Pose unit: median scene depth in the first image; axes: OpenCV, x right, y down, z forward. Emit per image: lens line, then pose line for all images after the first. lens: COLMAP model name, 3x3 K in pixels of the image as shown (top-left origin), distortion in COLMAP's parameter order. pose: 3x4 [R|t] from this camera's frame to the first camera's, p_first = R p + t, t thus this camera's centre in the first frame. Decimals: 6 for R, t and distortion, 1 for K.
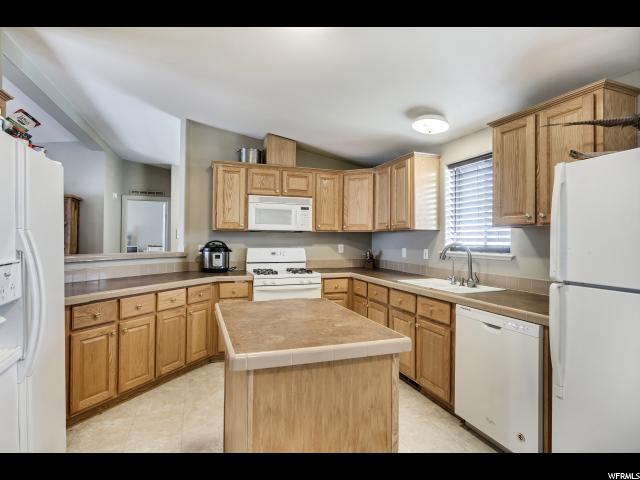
lens RADIAL K [[331.4, 0, 315.9], [0, 331.4, 238.8], [0, 0, 1]] dist [-0.005201, -0.000679]
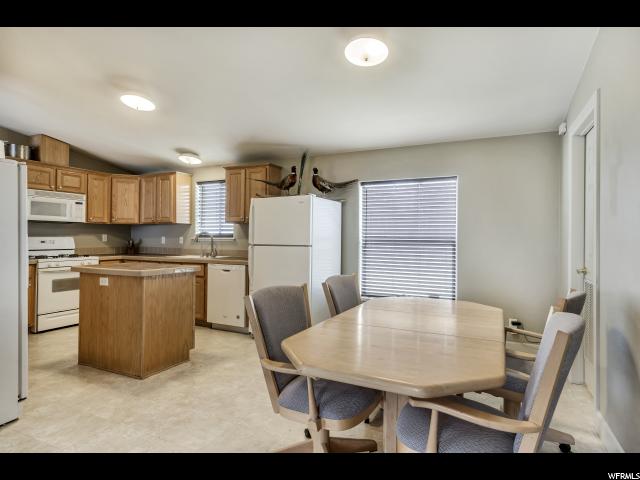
lens RADIAL K [[334.9, 0, 313.1], [0, 334.9, 229.8], [0, 0, 1]] dist [-0.002529, -0.000324]
pose [[0.712071, 0.010328, 0.702032, -0.290899], [-0.002386, 0.999922, -0.012291, 0.016844], [-0.702104, 0.007077, 0.712040, -0.460289]]
